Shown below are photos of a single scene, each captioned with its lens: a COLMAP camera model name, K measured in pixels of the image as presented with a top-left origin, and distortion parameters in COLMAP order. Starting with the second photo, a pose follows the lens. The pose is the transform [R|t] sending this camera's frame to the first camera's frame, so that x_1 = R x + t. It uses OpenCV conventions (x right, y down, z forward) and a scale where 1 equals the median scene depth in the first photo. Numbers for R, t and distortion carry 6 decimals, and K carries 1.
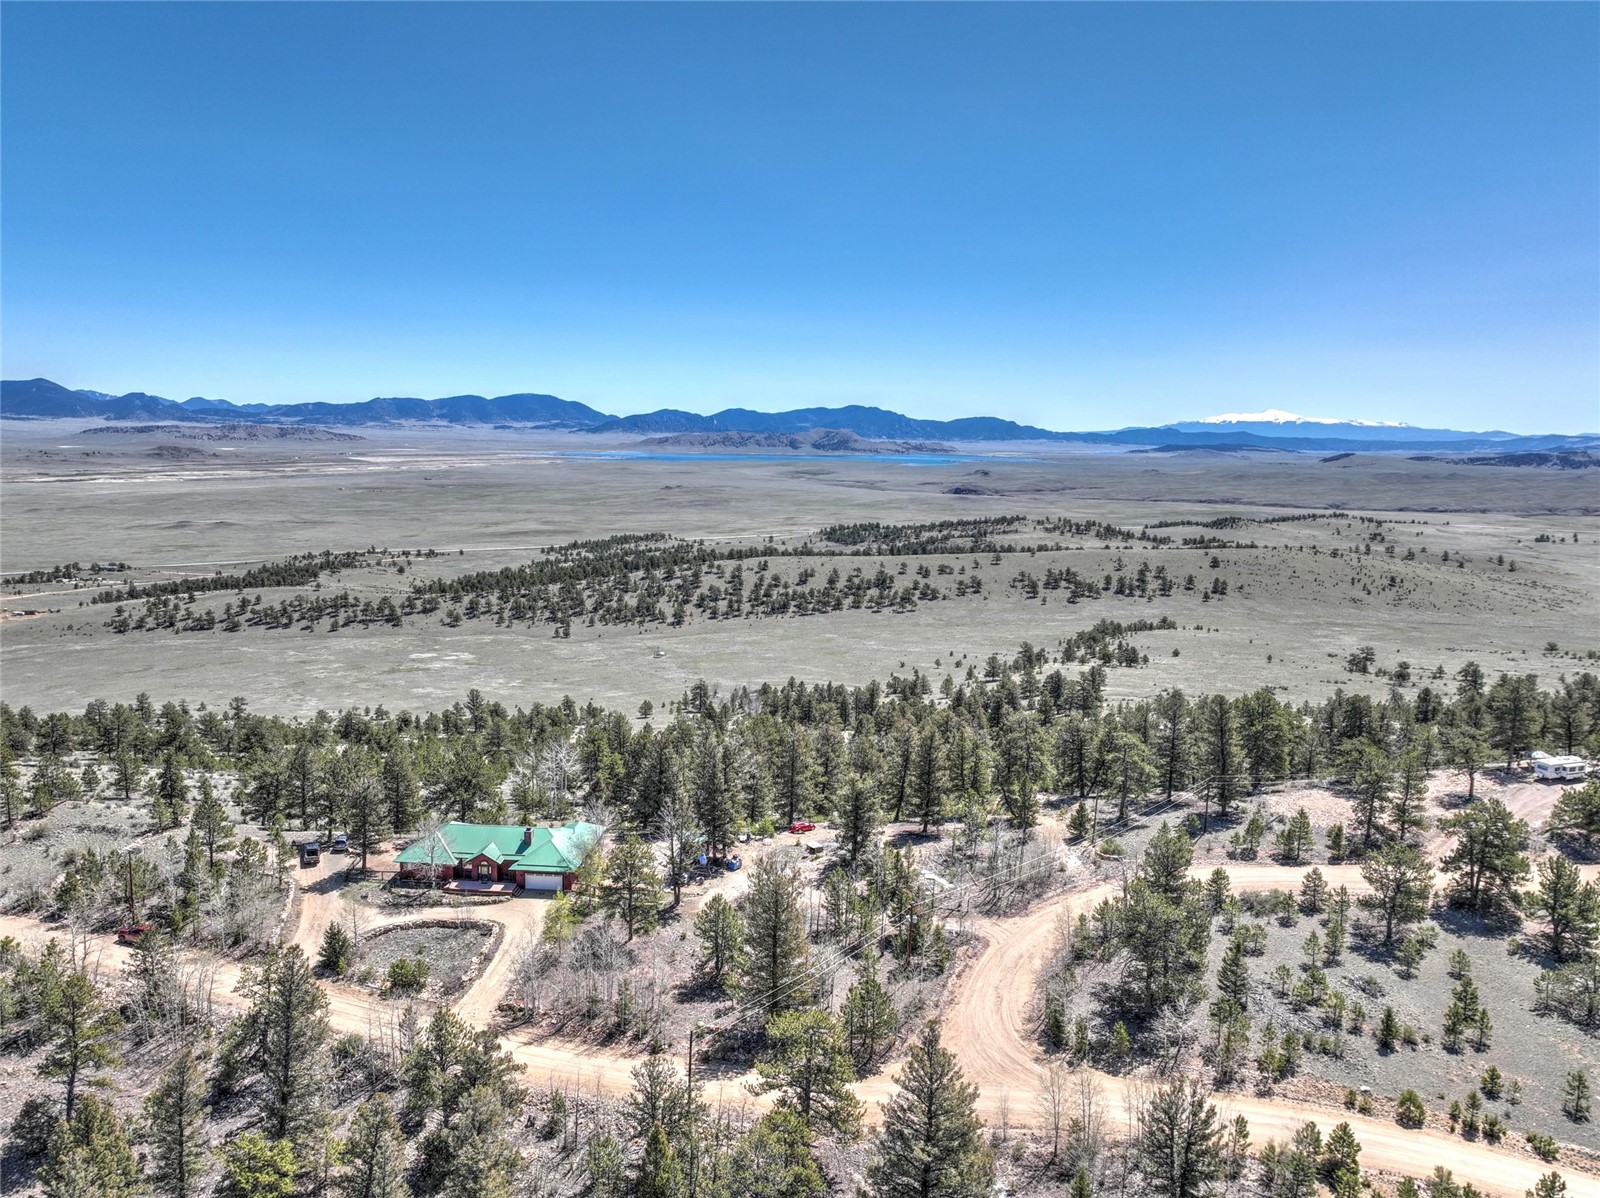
lens RADIAL K [[1130.2, 0, 807.0], [0, 1130.2, 598.9], [0, 0, 1]] dist [0.000150, 0.005259]
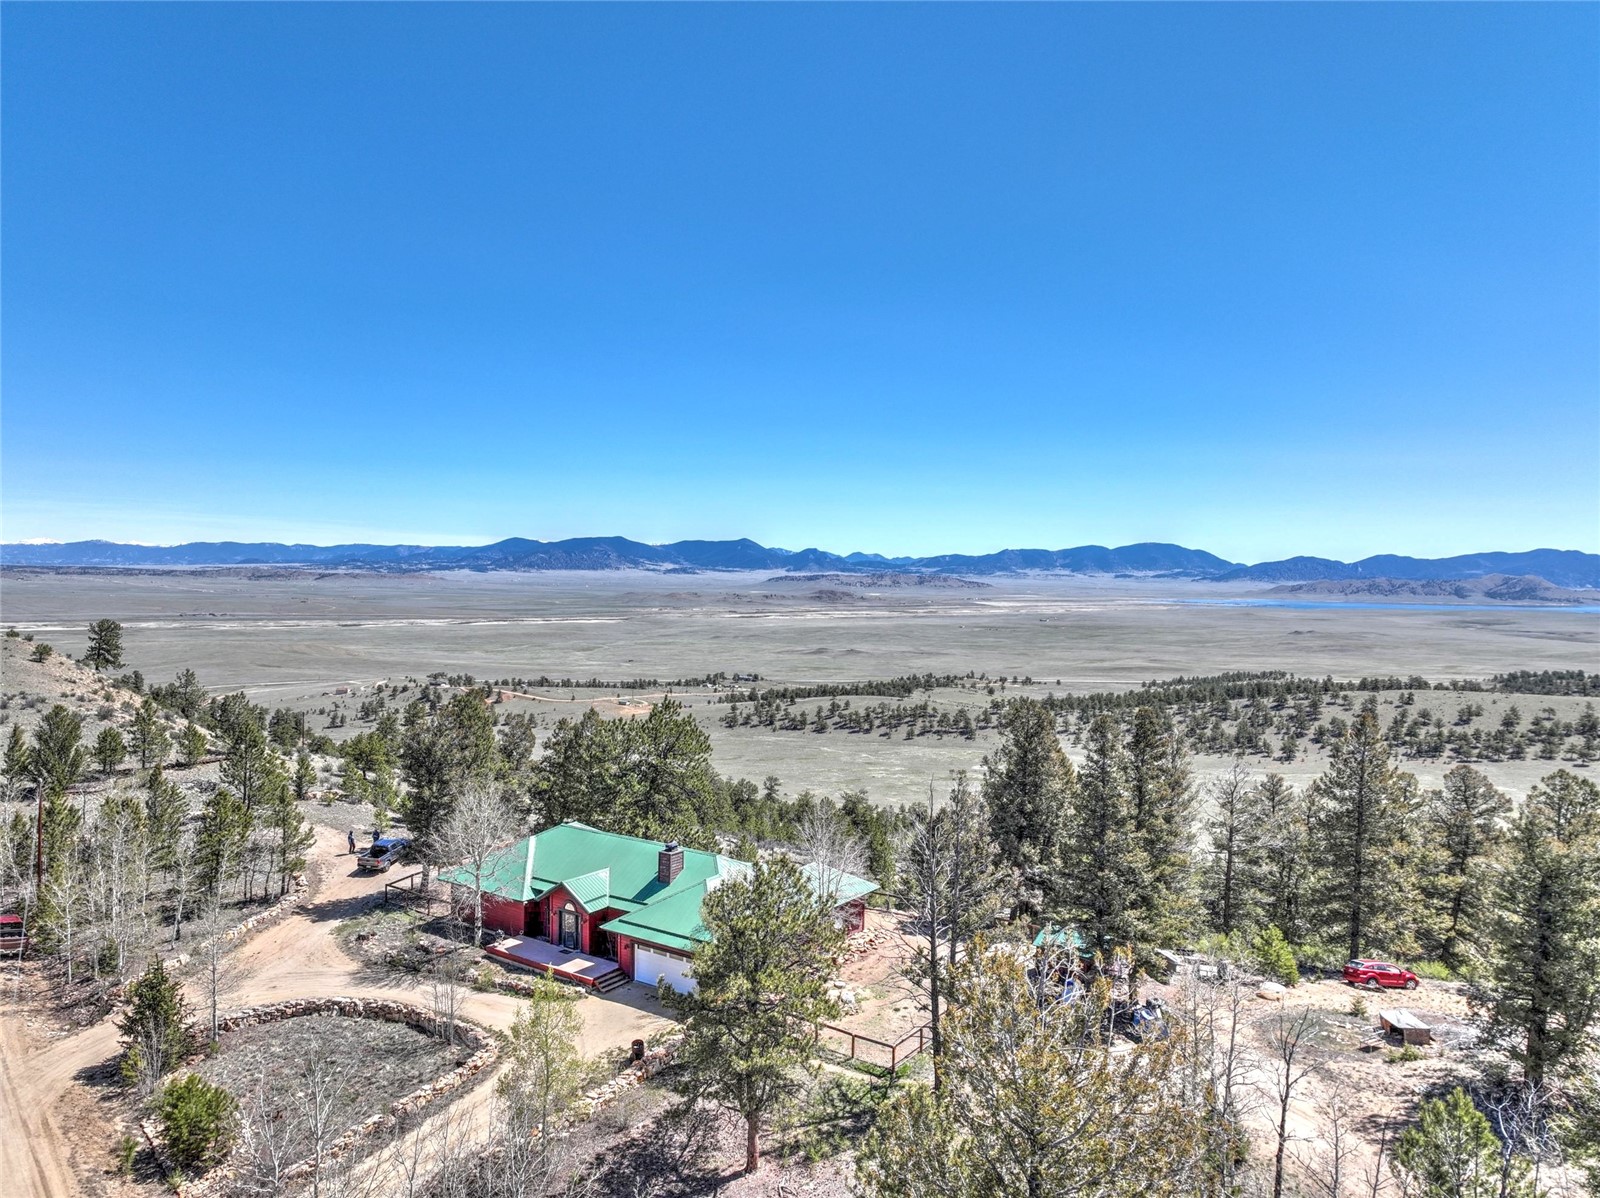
lens RADIAL K [[1130.5, 0, 802.6], [0, 1130.5, 596.3], [0, 0, 1]] dist [0.004176, 0.007718]
pose [[0.858787, 0.005289, -0.512306, 0.004550], [-0.074140, 0.990704, -0.114056, 0.023886], [0.506940, 0.135932, 0.851196, 0.099181]]
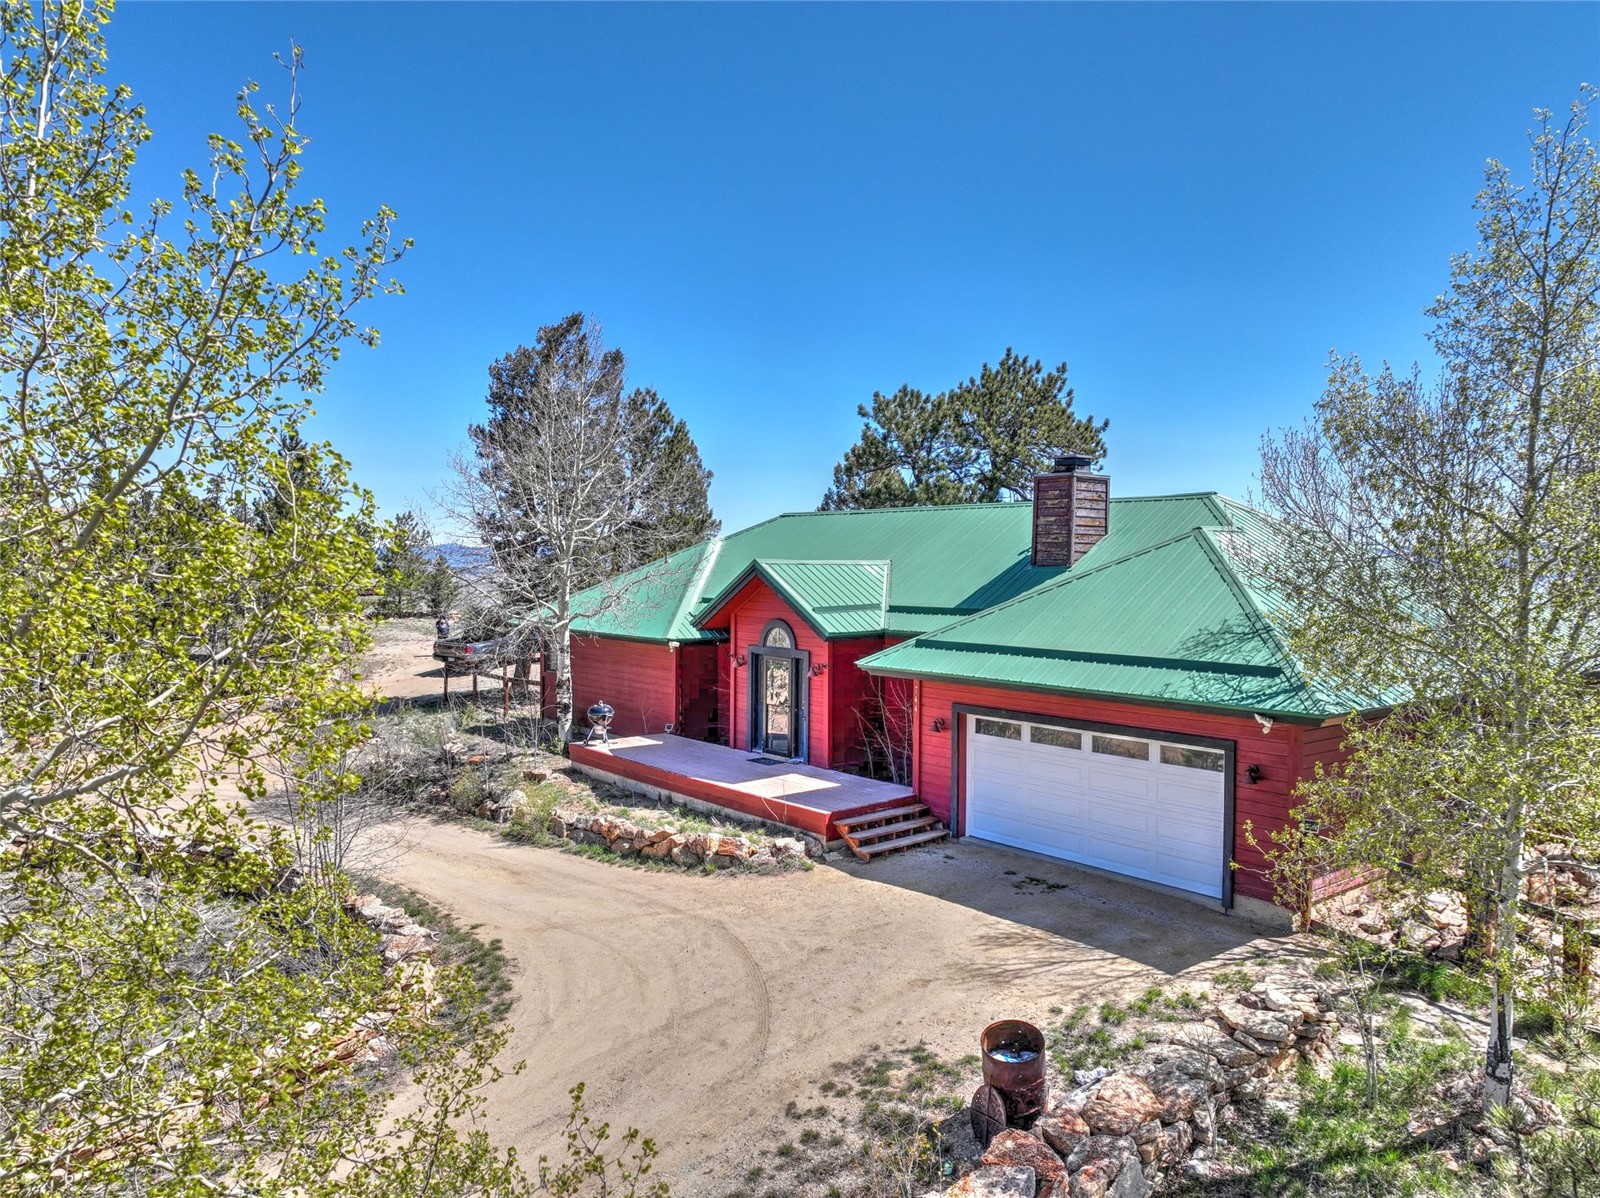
lens RADIAL K [[1130.5, 0, 802.6], [0, 1130.5, 596.3], [0, 0, 1]] dist [0.004176, 0.007718]
pose [[0.700063, 0.008739, -0.714027, -0.025815], [-0.106769, 0.989966, -0.092565, 0.037504], [0.706054, 0.141038, 0.693972, 0.137501]]
